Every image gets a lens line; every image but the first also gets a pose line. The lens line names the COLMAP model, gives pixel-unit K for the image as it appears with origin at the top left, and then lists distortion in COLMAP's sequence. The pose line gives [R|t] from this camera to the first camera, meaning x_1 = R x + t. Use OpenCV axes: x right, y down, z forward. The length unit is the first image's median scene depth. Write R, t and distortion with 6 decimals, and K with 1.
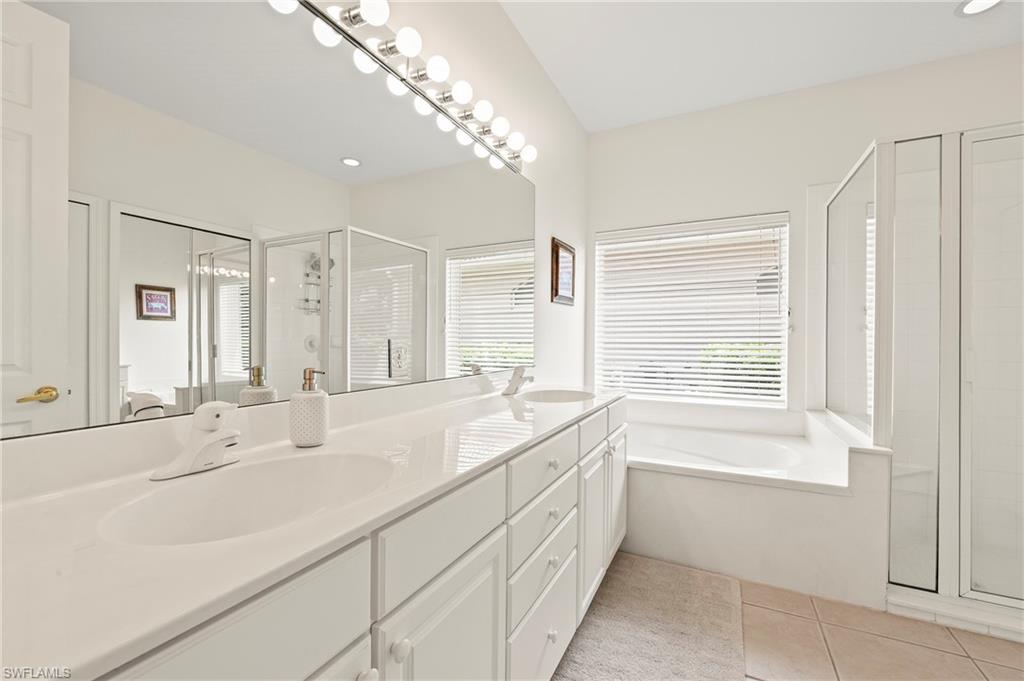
lens RADIAL K [[429.3, 0, 514.3], [0, 429.3, 340.4], [0, 0, 1]] dist [-0.004854, -0.000892]
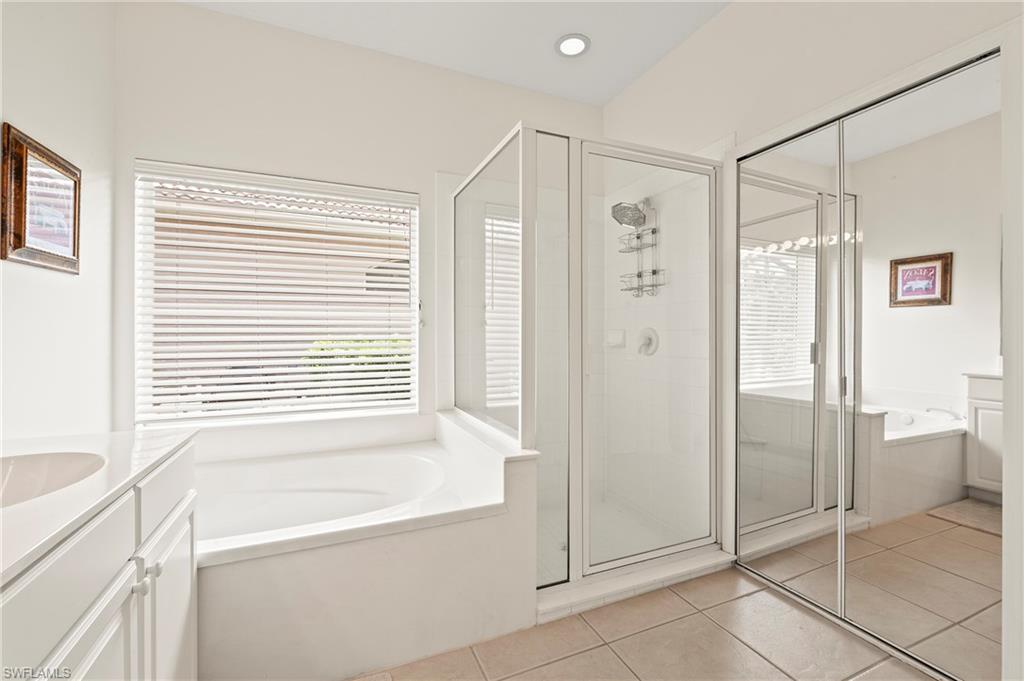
lens RADIAL K [[399.3, 0, 517.6], [0, 399.3, 335.7], [0, 0, 1]] dist [-0.005643, -0.000170]
pose [[0.611351, -0.006335, 0.791335, 0.110792], [0.005389, 0.999978, 0.003842, -0.004250], [-0.791342, 0.001916, 0.611371, 0.353643]]
